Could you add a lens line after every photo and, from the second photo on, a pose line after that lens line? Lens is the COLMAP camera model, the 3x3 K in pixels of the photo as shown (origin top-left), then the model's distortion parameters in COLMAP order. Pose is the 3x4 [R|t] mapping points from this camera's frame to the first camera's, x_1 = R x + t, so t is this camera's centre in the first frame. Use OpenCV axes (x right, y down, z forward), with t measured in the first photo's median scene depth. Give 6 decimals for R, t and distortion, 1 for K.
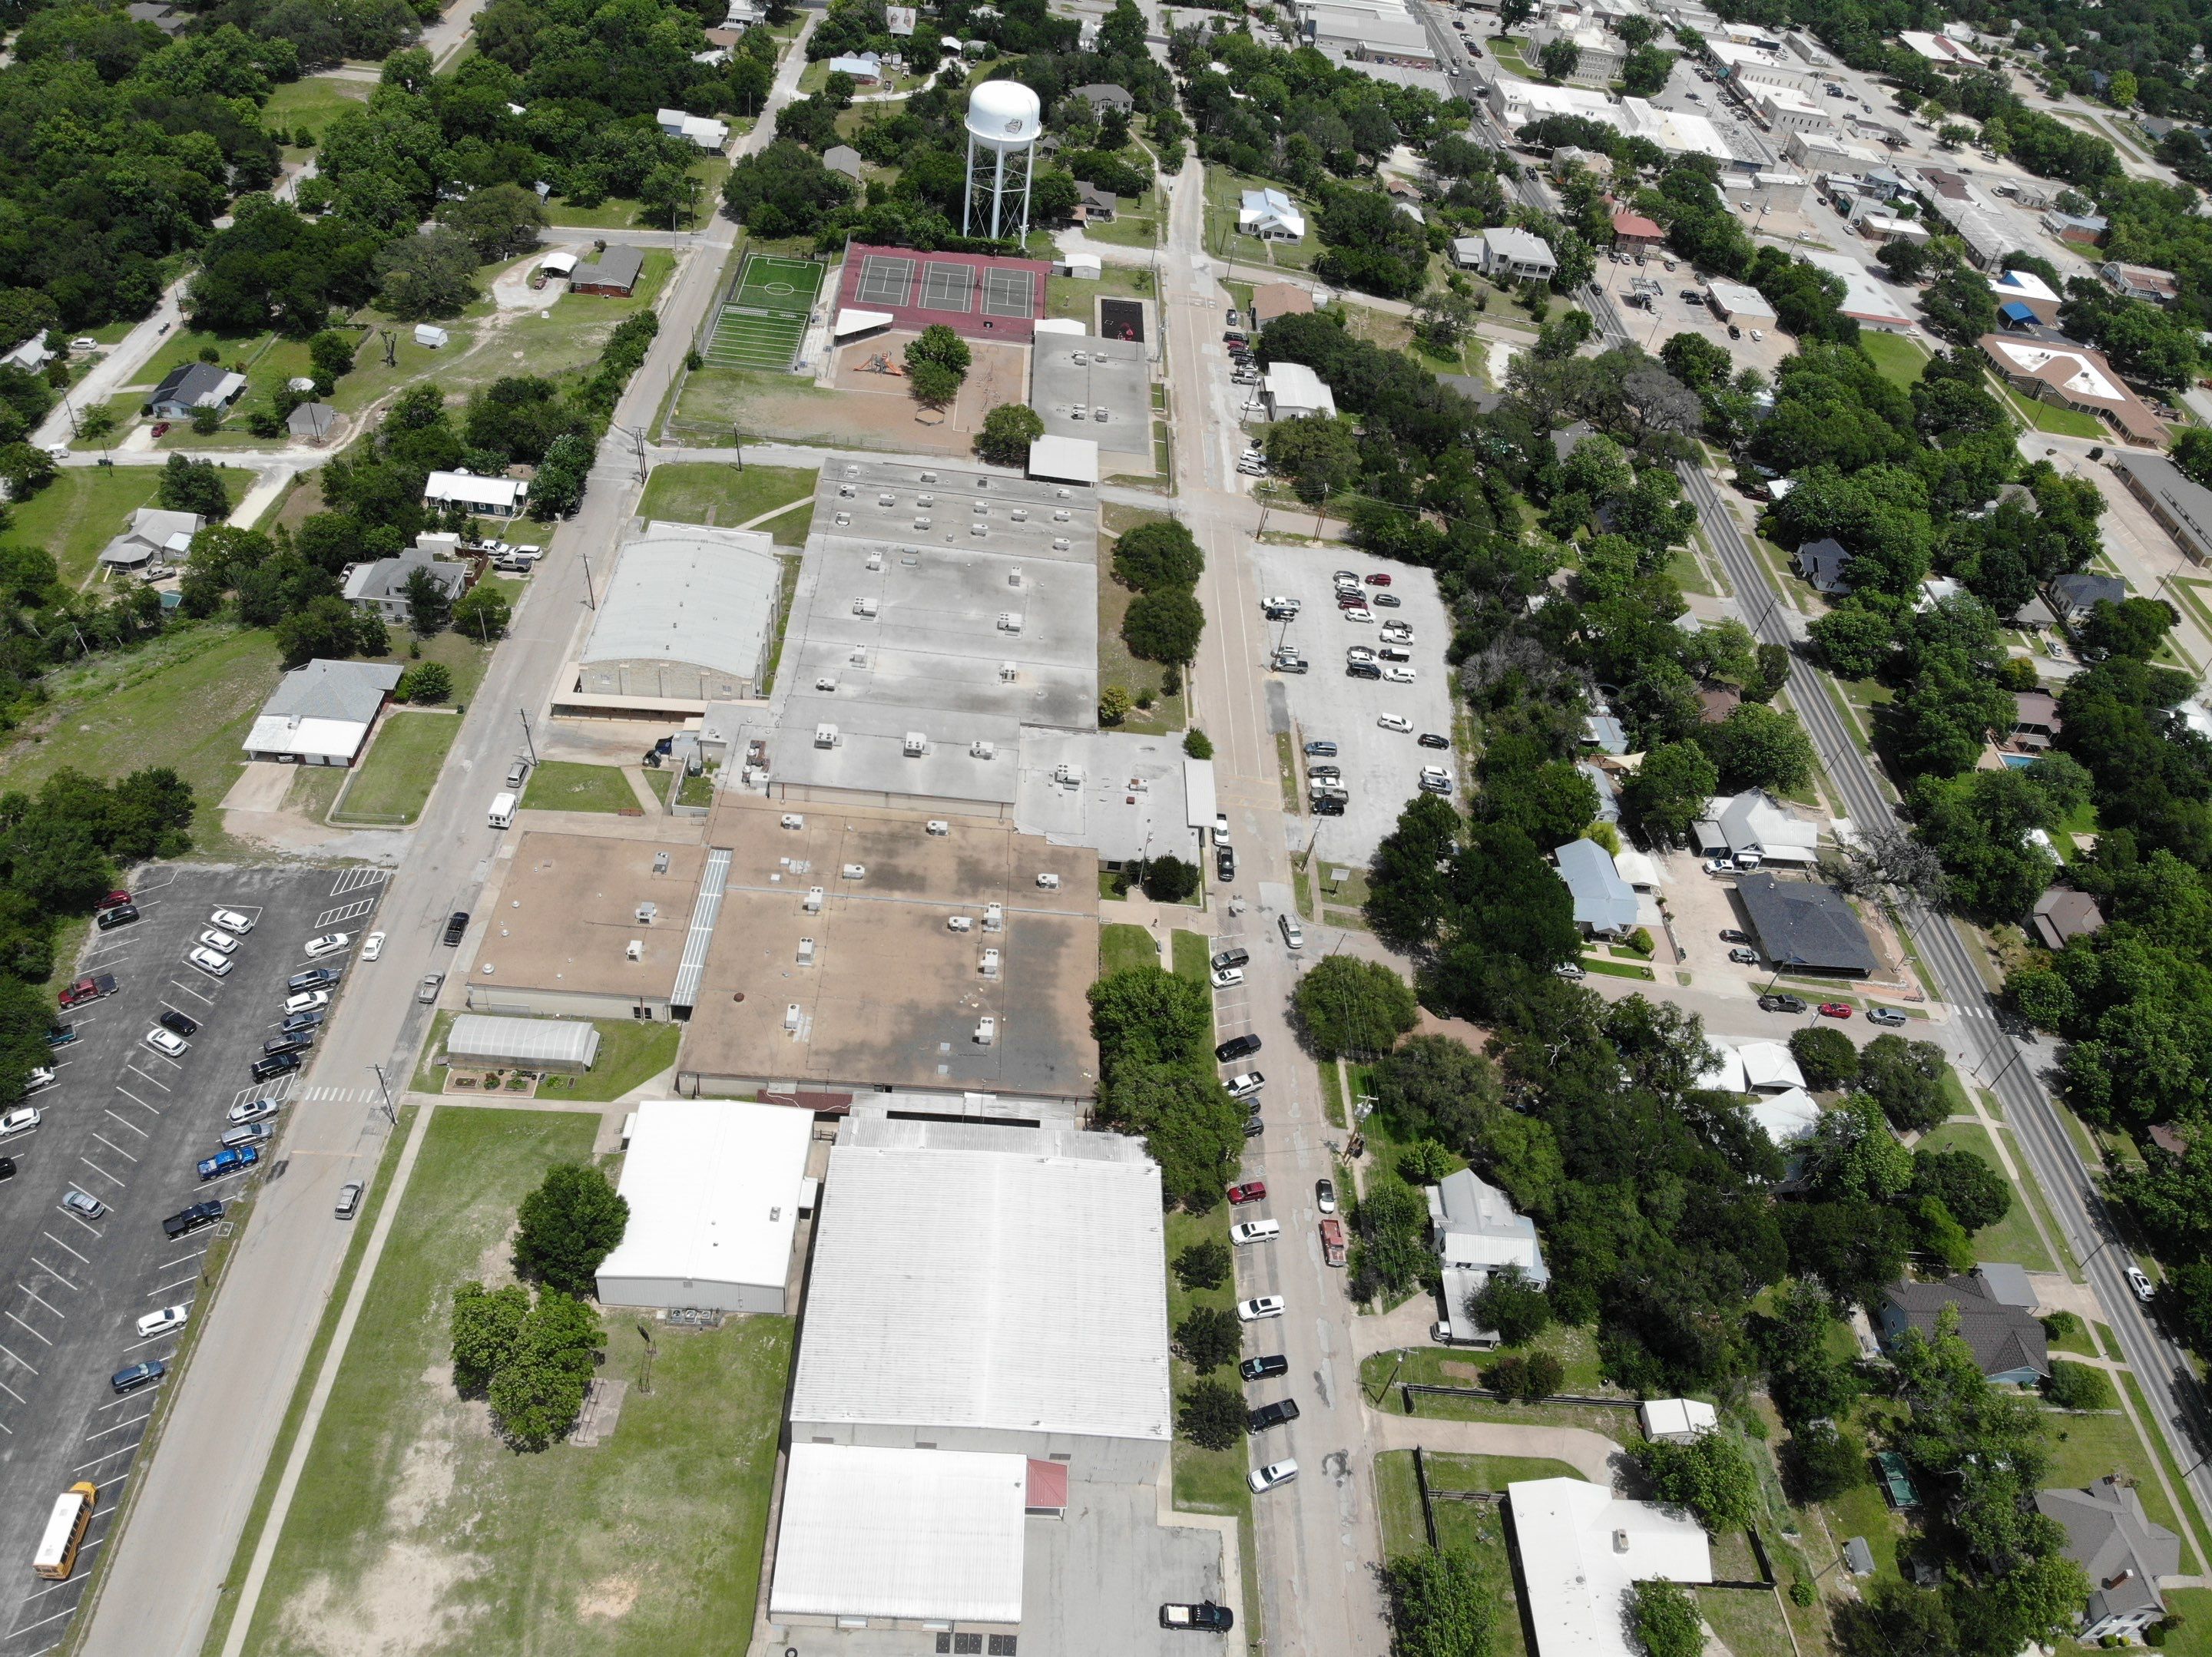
lens RADIAL K [[1597.9, 0, 1106.5], [0, 1597.9, 843.8], [0, 0, 1]] dist [0.074185, -0.197035]
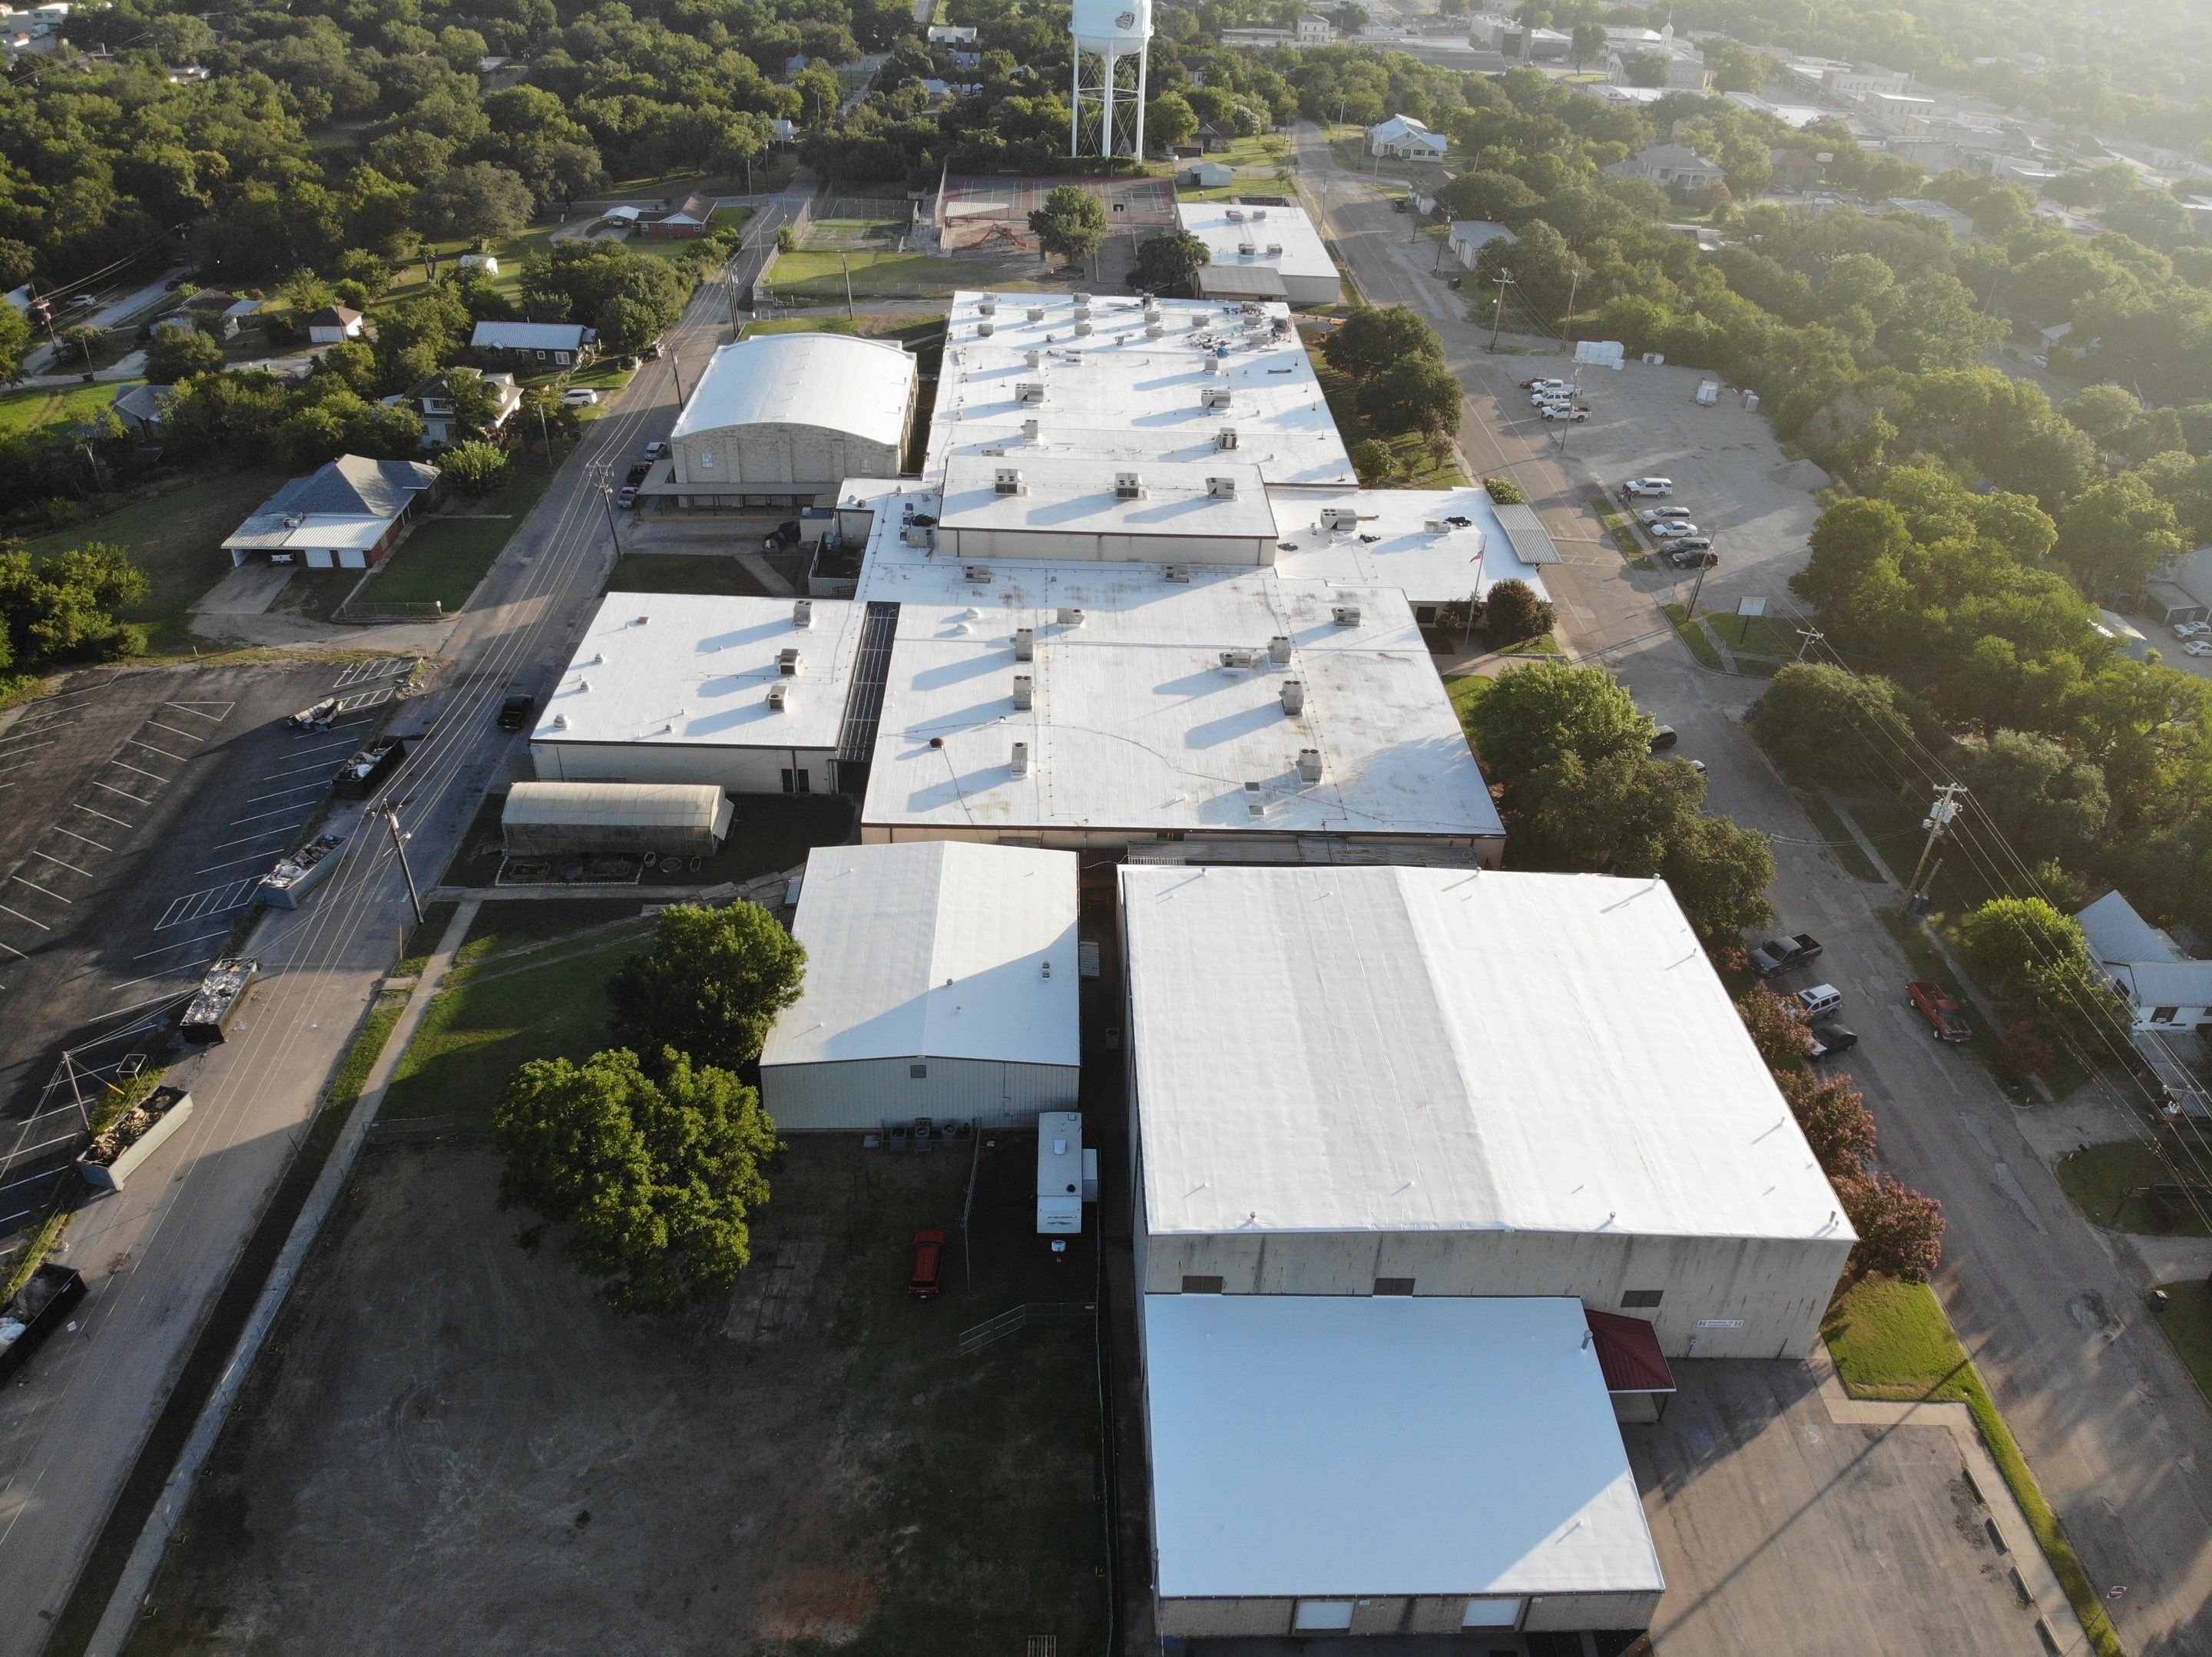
lens RADIAL K [[1595.2, 0, 1106.0], [0, 1595.2, 828.5], [0, 0, 1]] dist [0.030915, -0.116987]
pose [[0.996762, -0.077509, -0.021400, -0.120057], [0.072825, 0.983022, -0.168417, 0.200000], [0.034091, 0.166313, 0.985484, 0.293445]]
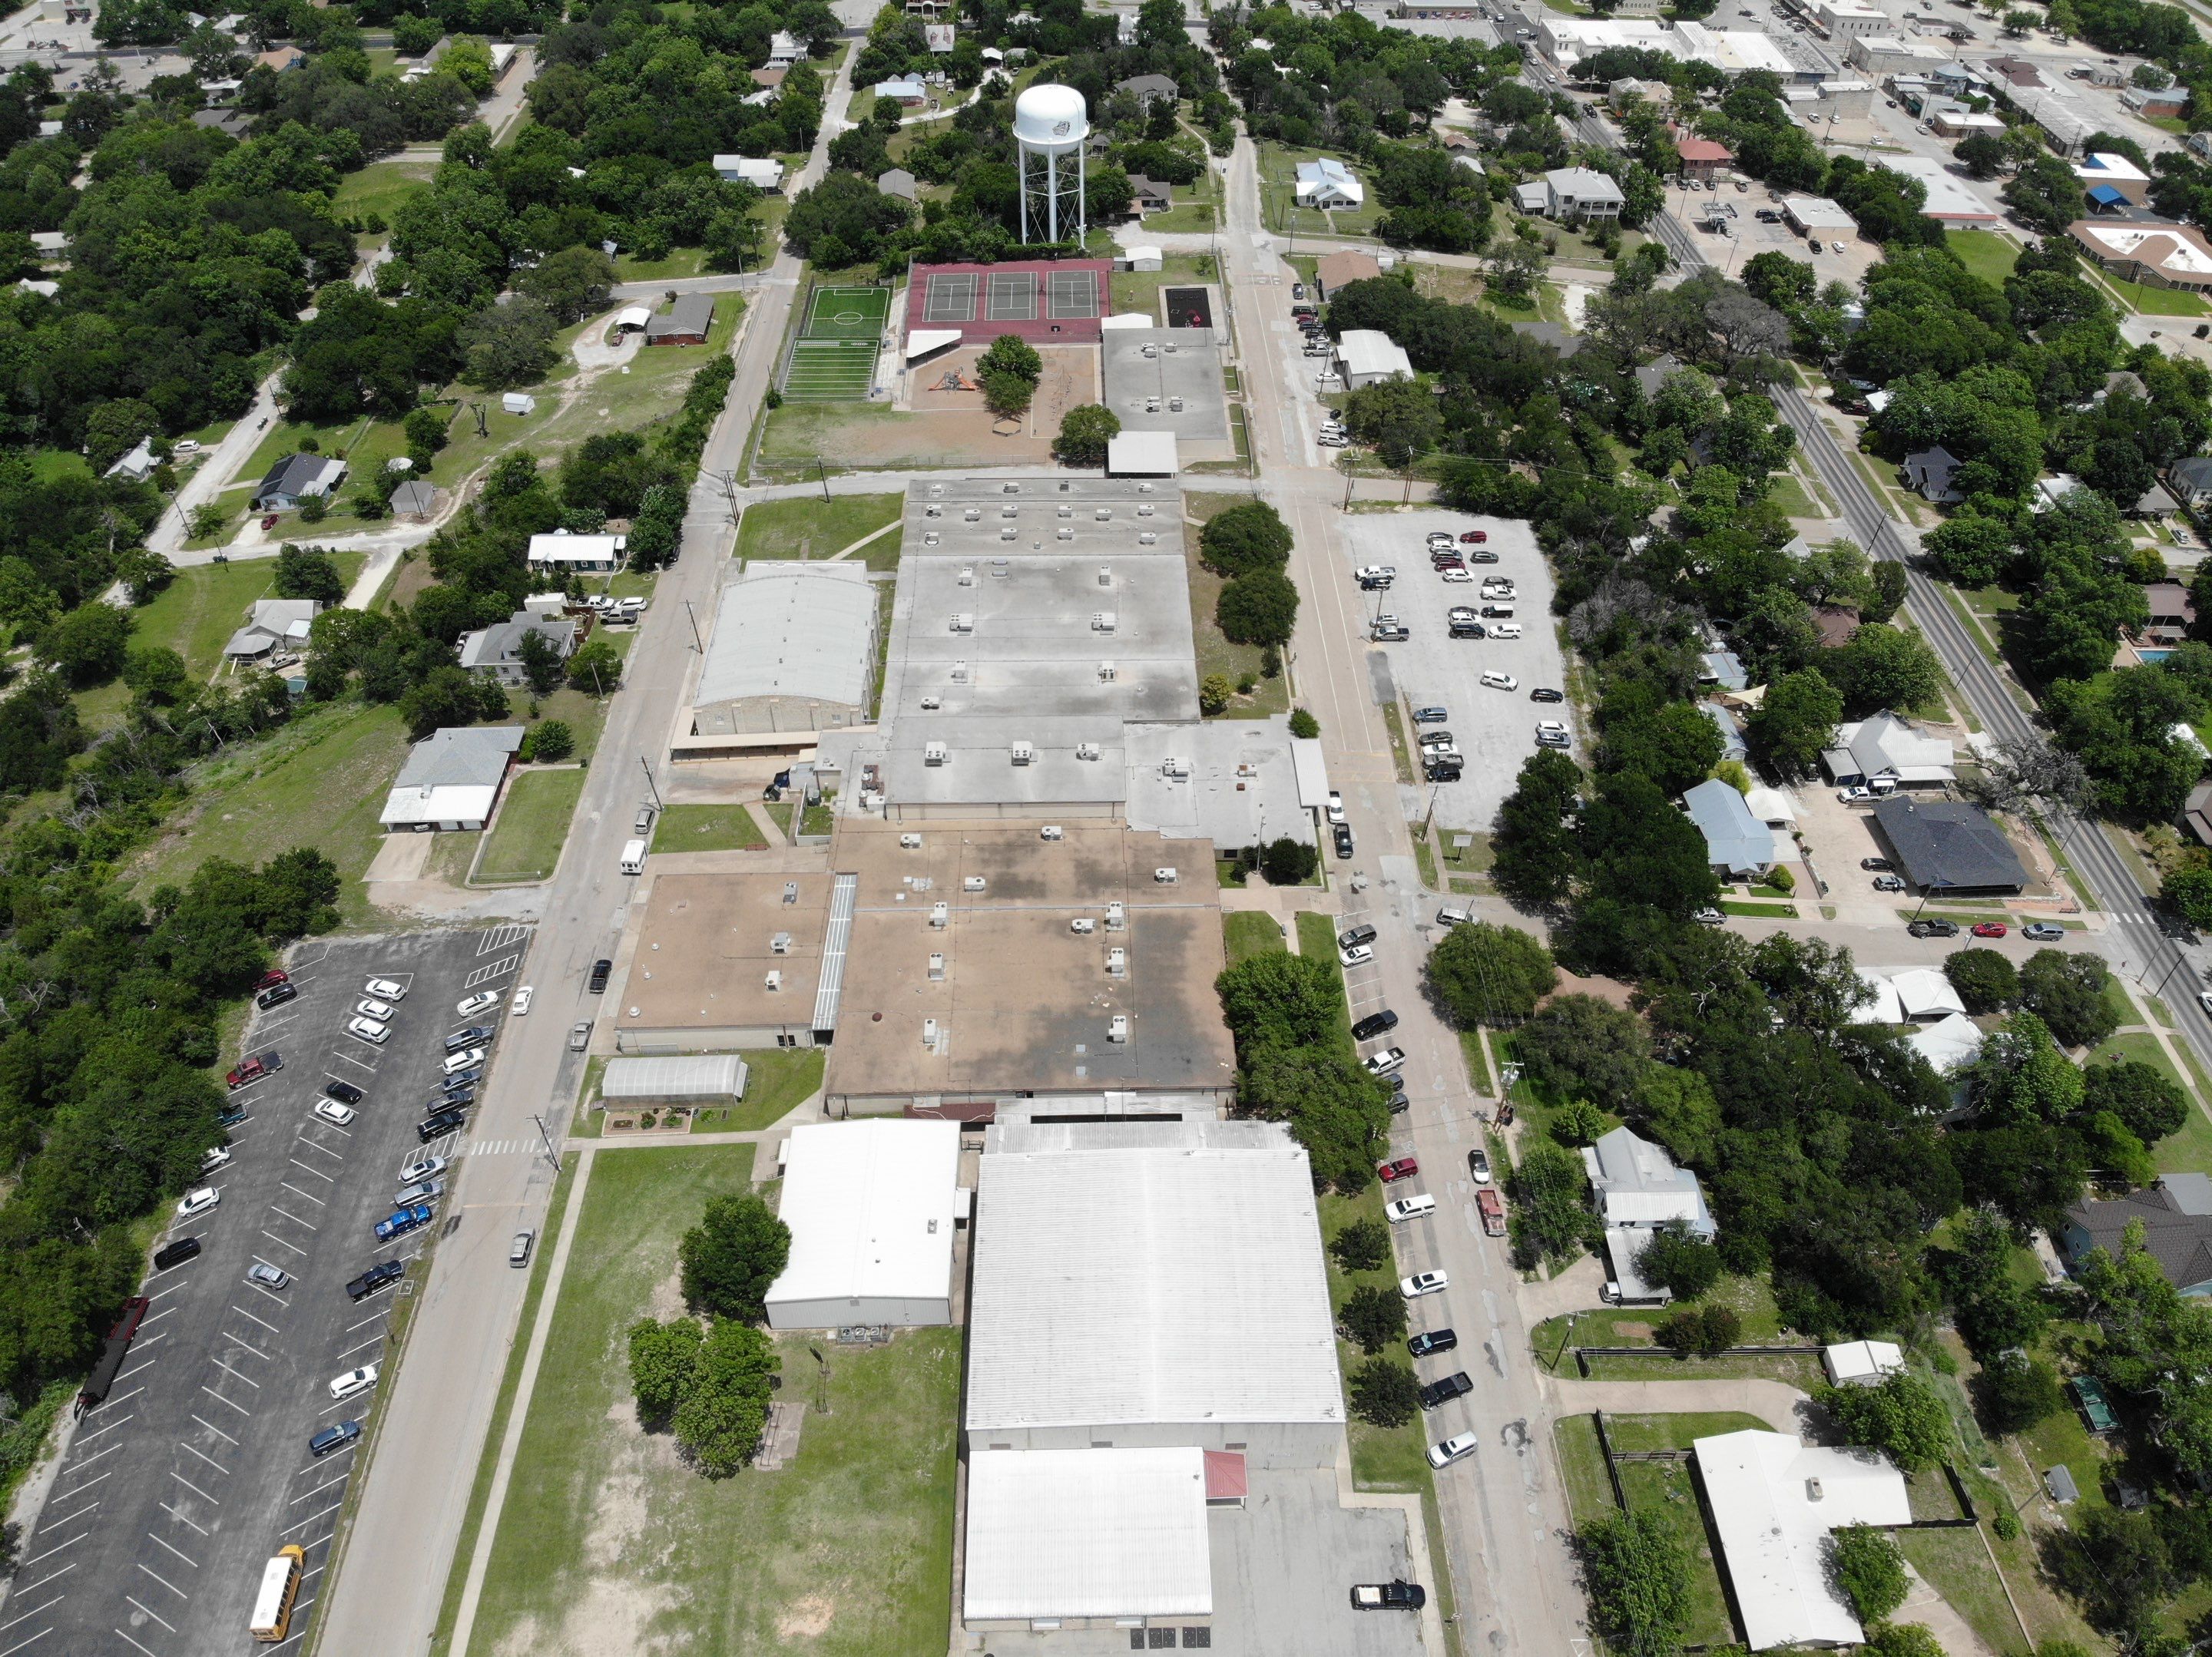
lens RADIAL K [[1616.4, 0, 1112.8], [0, 1616.4, 829.9], [0, 0, 1]] dist [0.047333, -0.157152]
pose [[0.992888, -0.097258, -0.068658, 0.001198], [0.096946, 0.995258, -0.007876, -0.000182], [0.069099, 0.001164, 0.997609, -0.008612]]
